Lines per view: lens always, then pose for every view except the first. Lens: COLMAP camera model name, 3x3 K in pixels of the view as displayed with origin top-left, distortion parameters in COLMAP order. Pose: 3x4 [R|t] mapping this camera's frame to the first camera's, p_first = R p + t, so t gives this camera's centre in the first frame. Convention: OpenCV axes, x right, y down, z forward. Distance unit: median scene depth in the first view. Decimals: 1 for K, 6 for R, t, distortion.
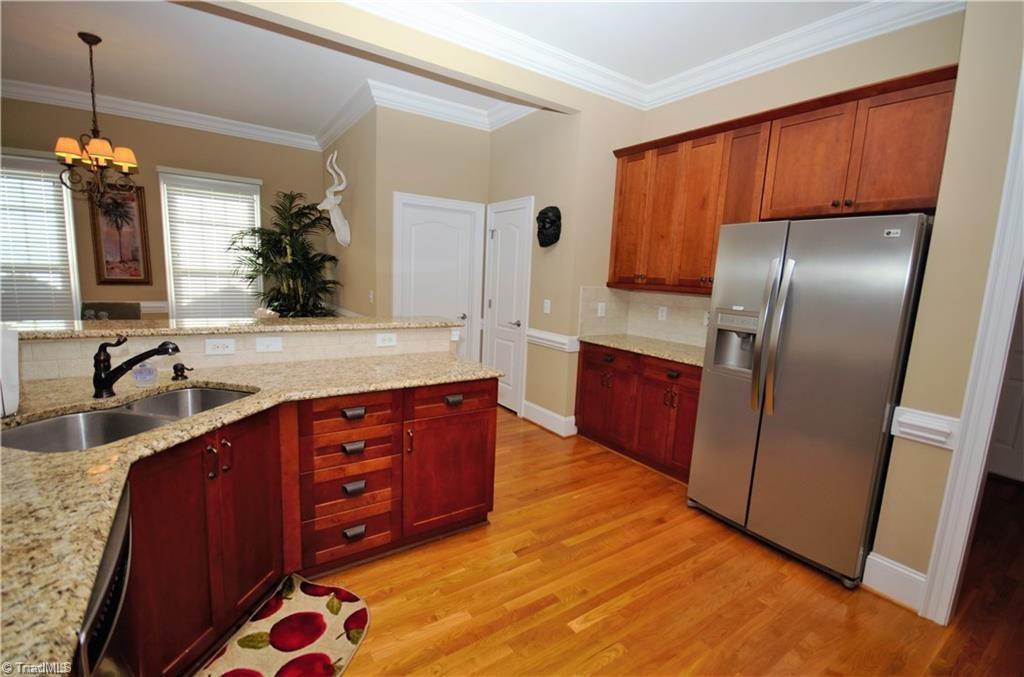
lens RADIAL K [[449.6, 0, 512.0], [0, 449.6, 338.5], [0, 0, 1]] dist [-0.002573, -0.000466]
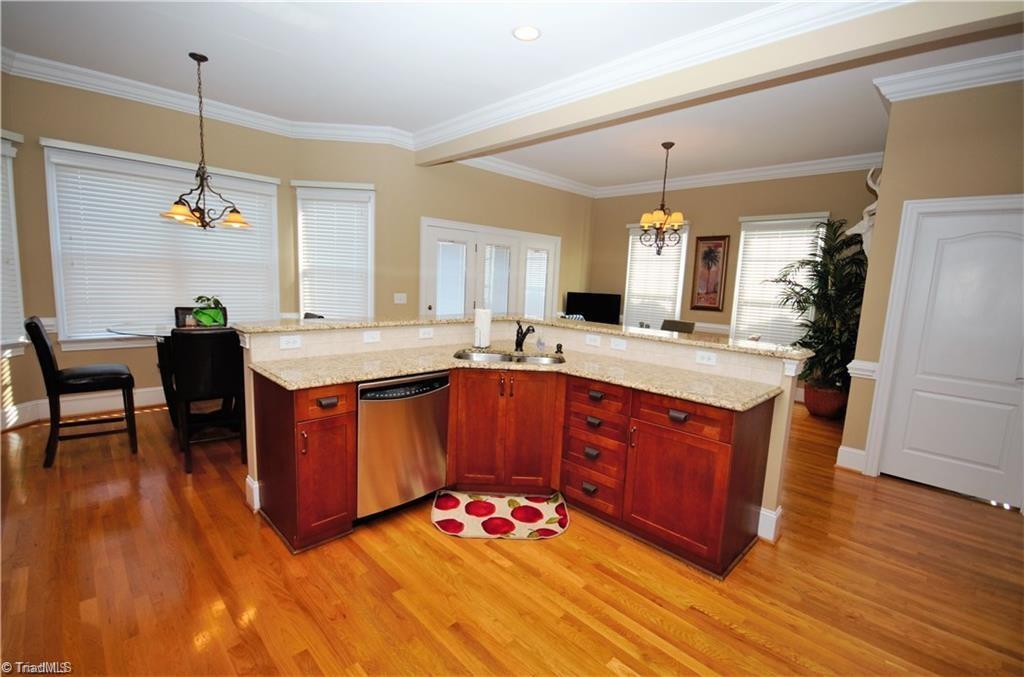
lens RADIAL K [[455.9, 0, 510.6], [0, 455.9, 348.8], [0, 0, 1]] dist [-0.022171, -0.000167]
pose [[0.180520, 0.110870, -0.977303, 0.796064], [-0.178708, 0.980785, 0.078255, -0.023126], [0.967200, 0.160525, 0.196864, 0.430579]]
